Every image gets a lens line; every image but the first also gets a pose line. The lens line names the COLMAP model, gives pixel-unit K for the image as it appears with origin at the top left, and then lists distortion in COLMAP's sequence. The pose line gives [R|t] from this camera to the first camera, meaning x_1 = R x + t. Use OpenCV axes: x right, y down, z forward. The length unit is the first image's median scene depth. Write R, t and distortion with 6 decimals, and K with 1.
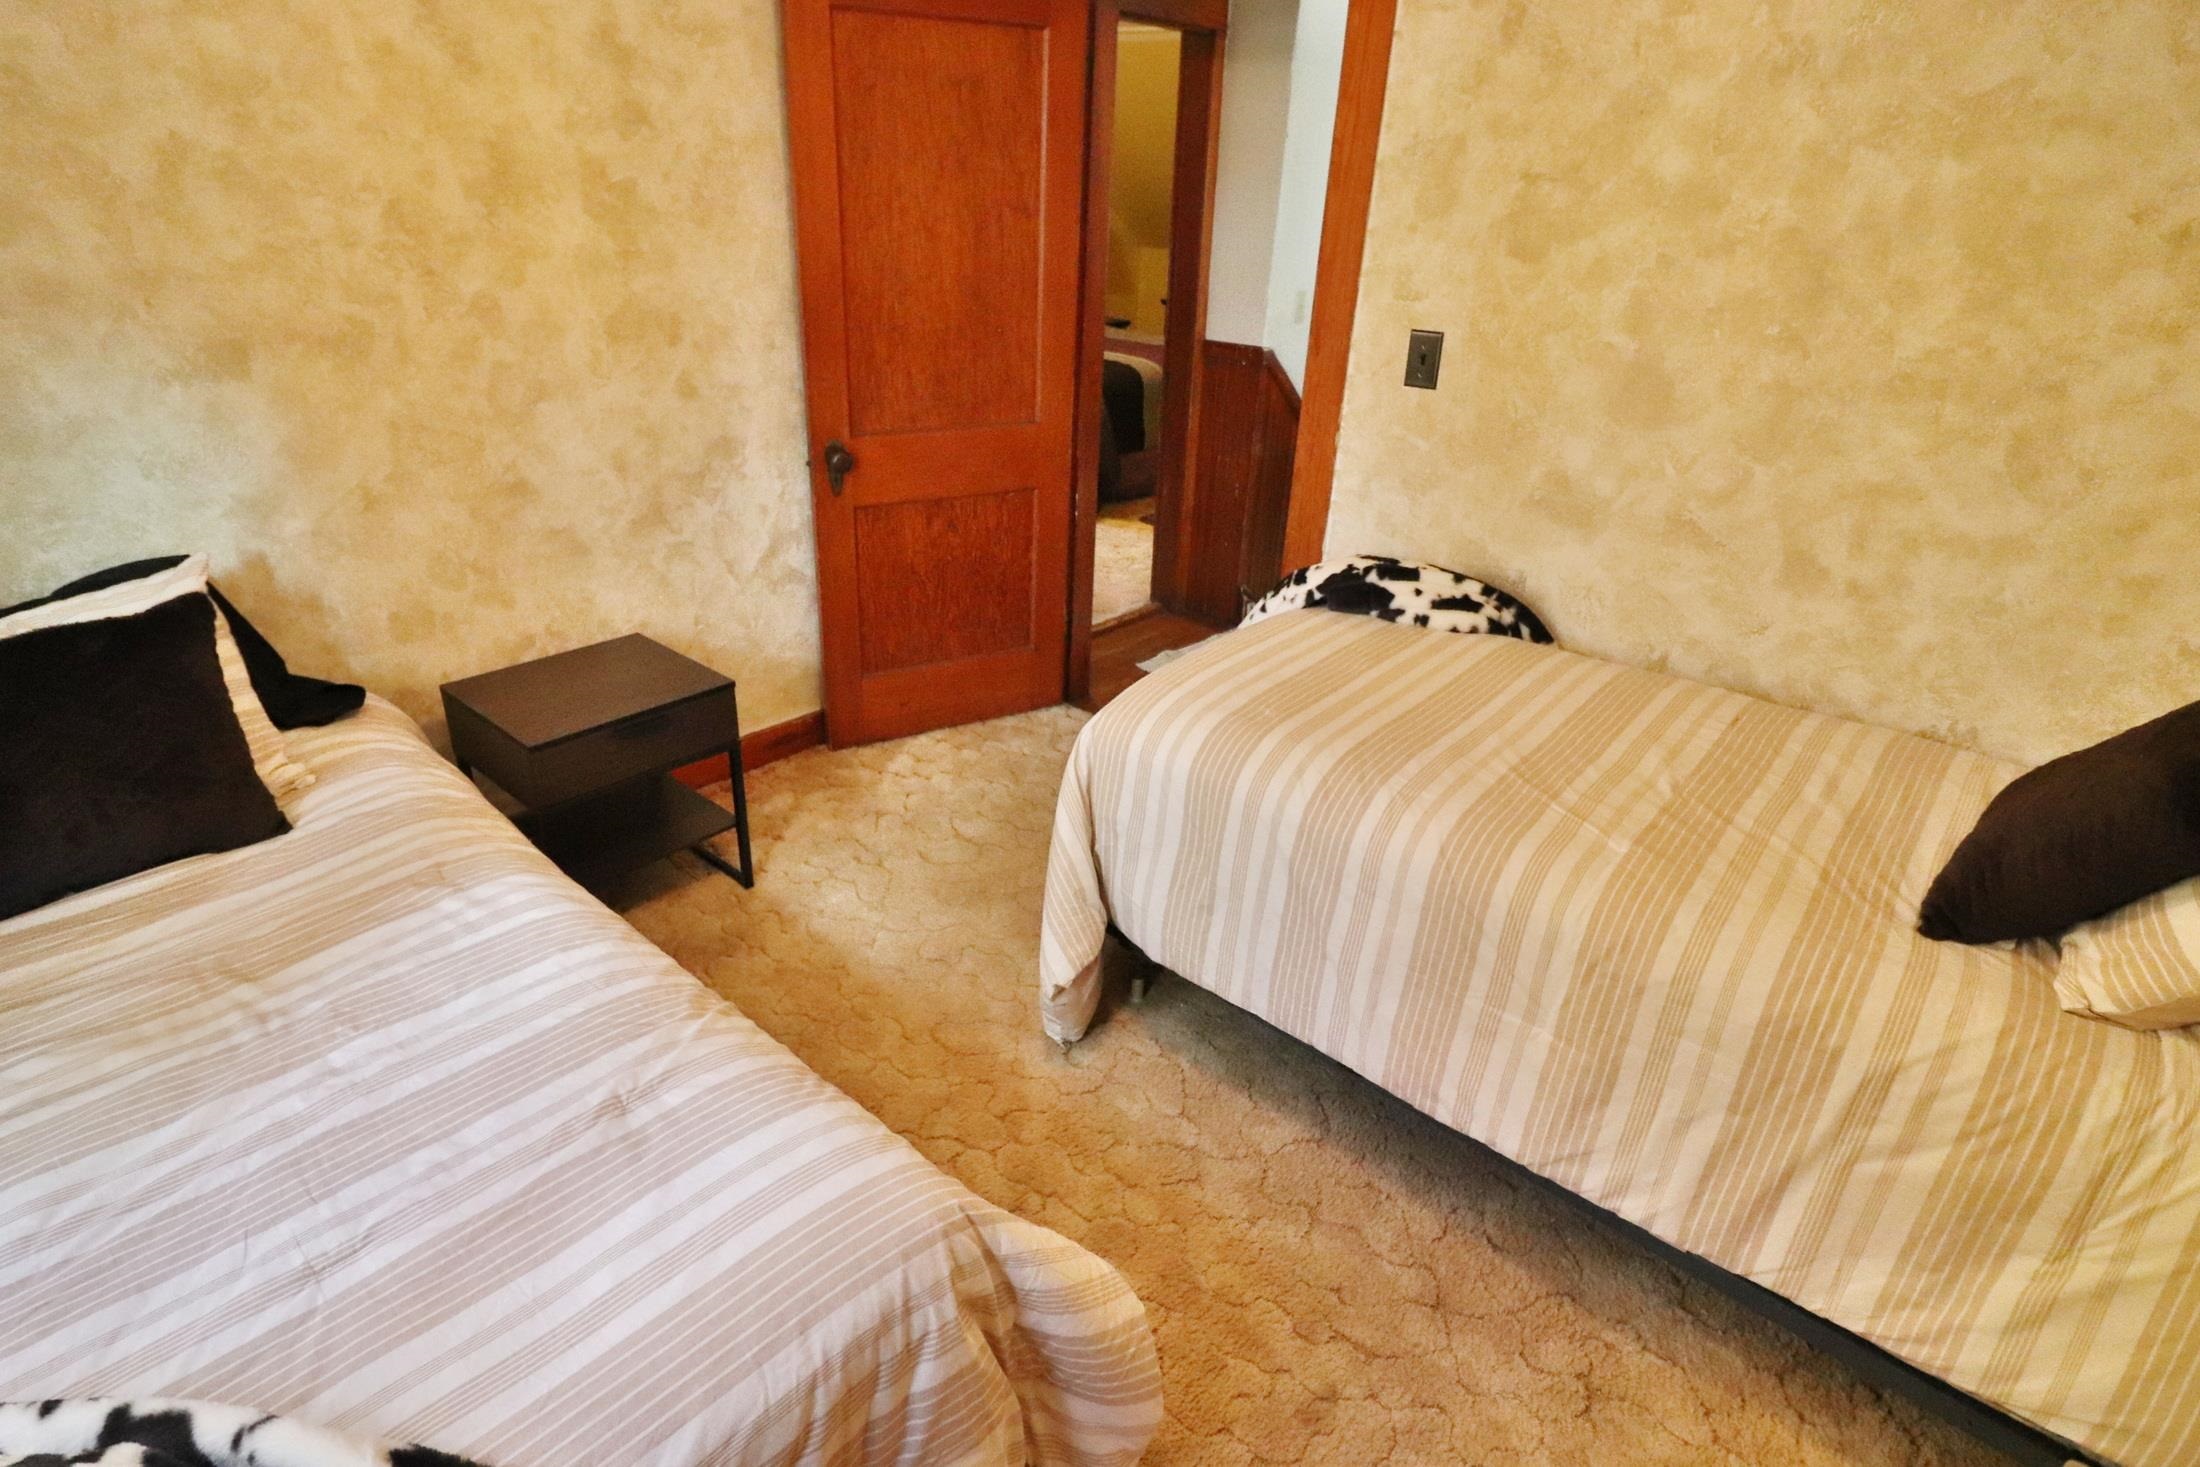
lens RADIAL K [[1134.8, 0, 1094.1], [0, 1134.8, 718.8], [0, 0, 1]] dist [0.002066, -0.015188]
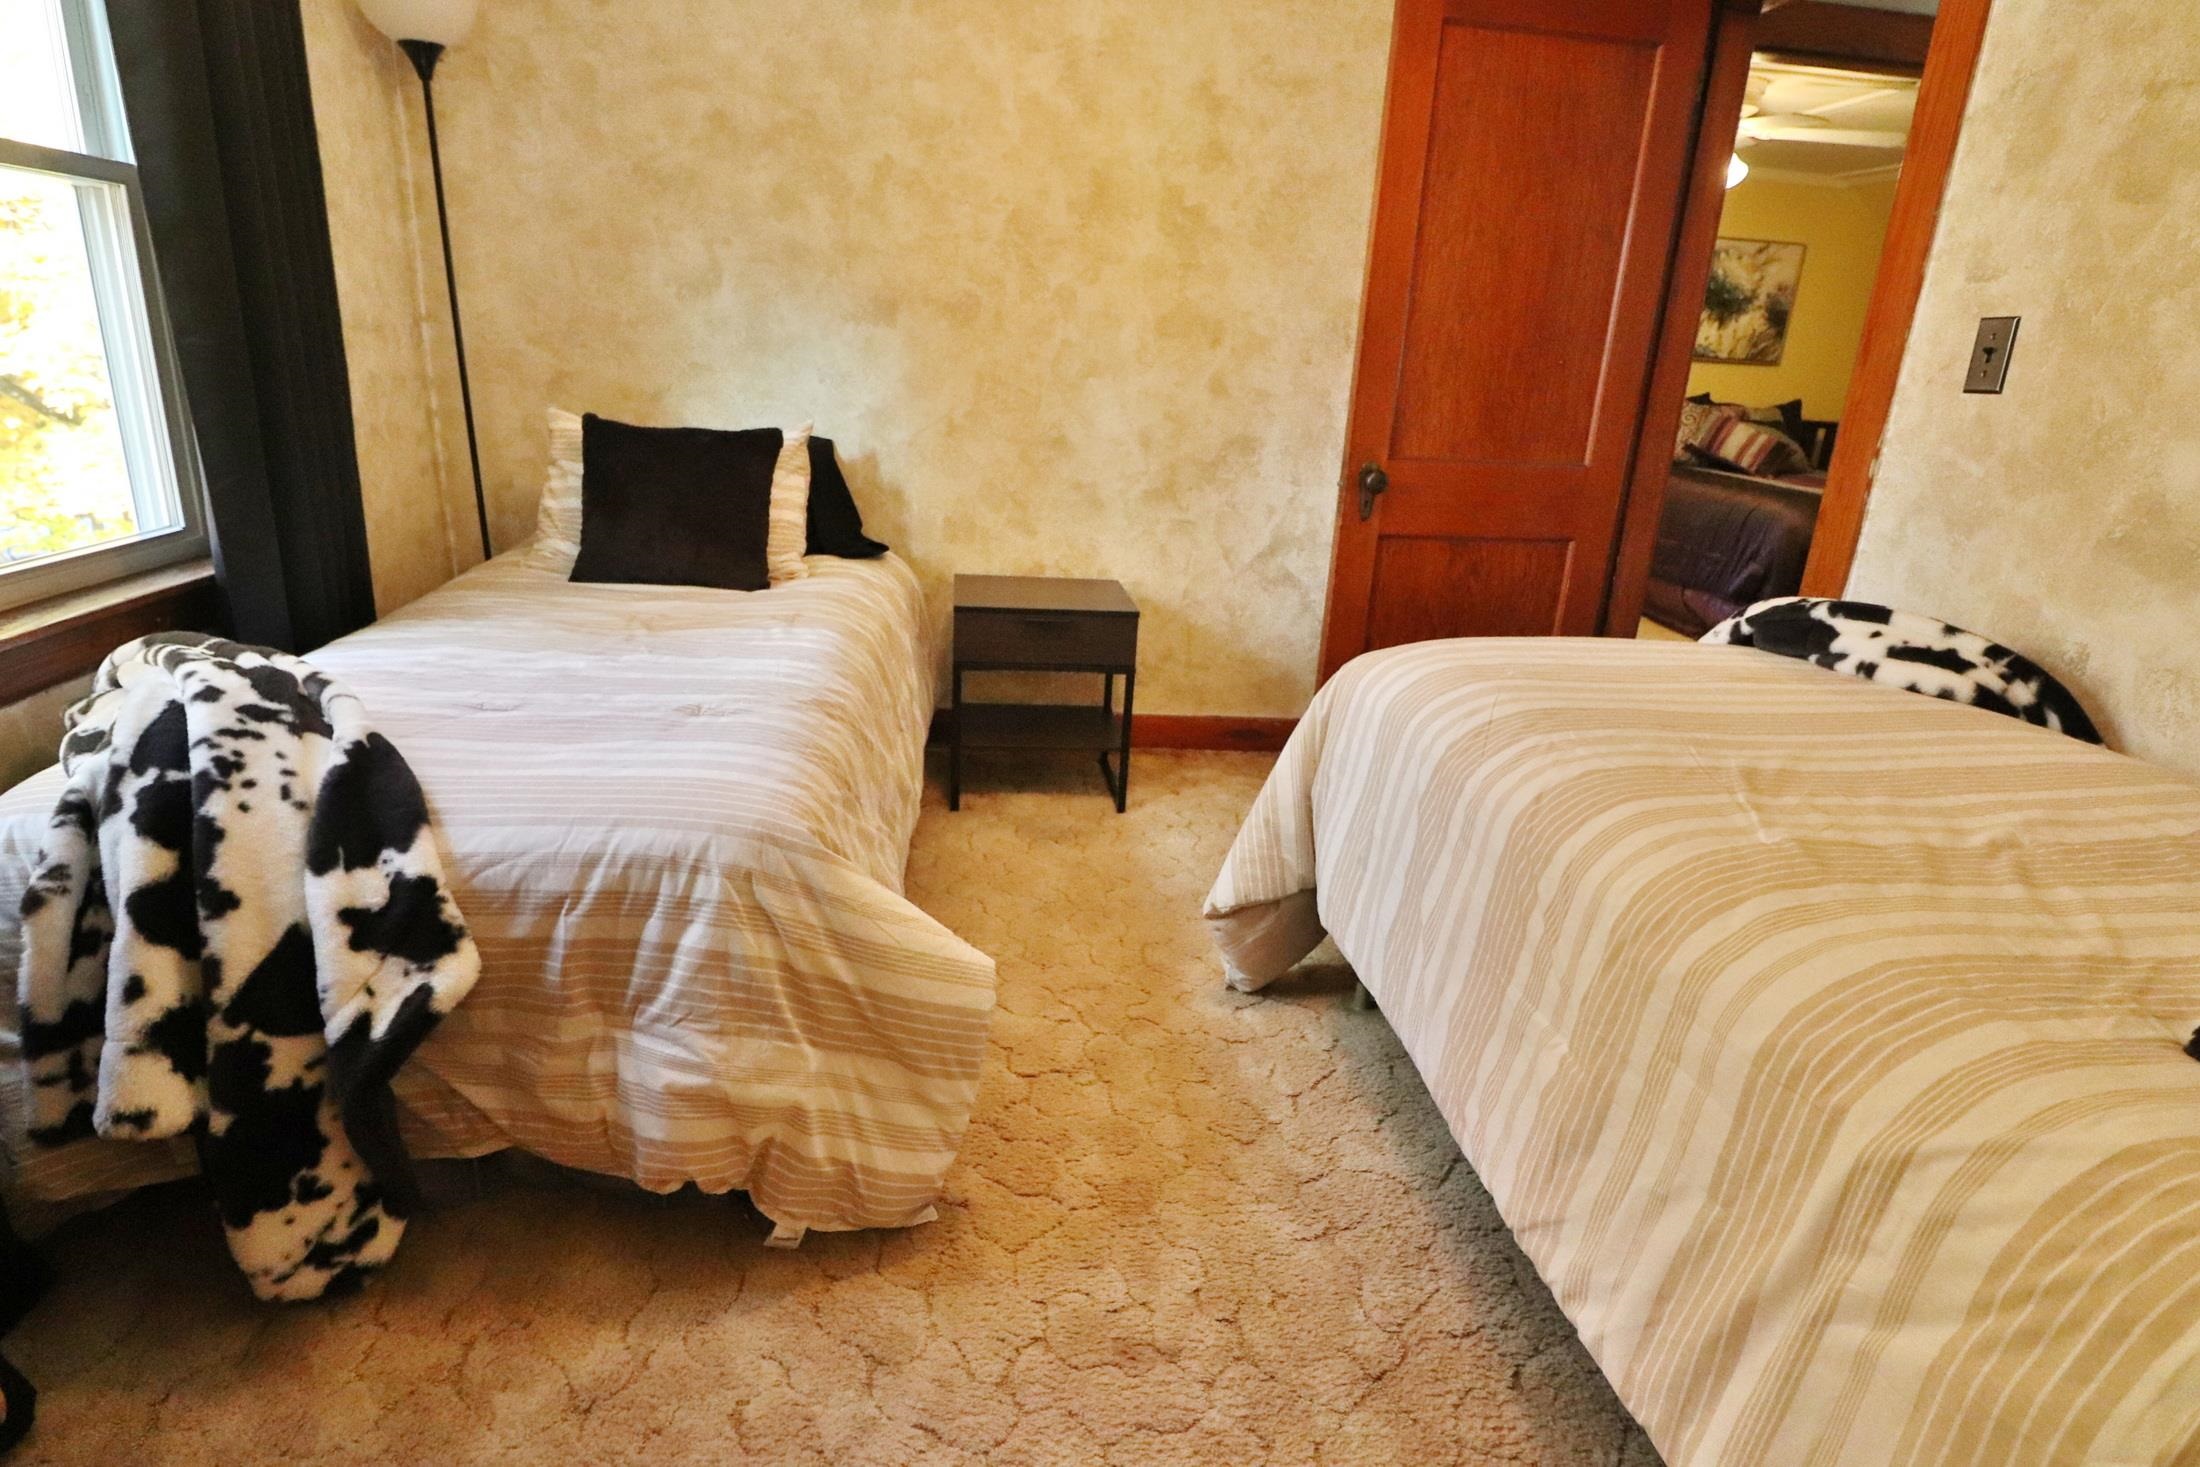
lens RADIAL K [[1134.8, 0, 1094.1], [0, 1134.8, 718.8], [0, 0, 1]] dist [0.002066, -0.015188]
pose [[0.737226, 0.210685, -0.641957, 0.409048], [-0.316153, 0.947272, -0.052184, 0.145583], [0.597113, 0.241428, 0.764963, 0.146272]]
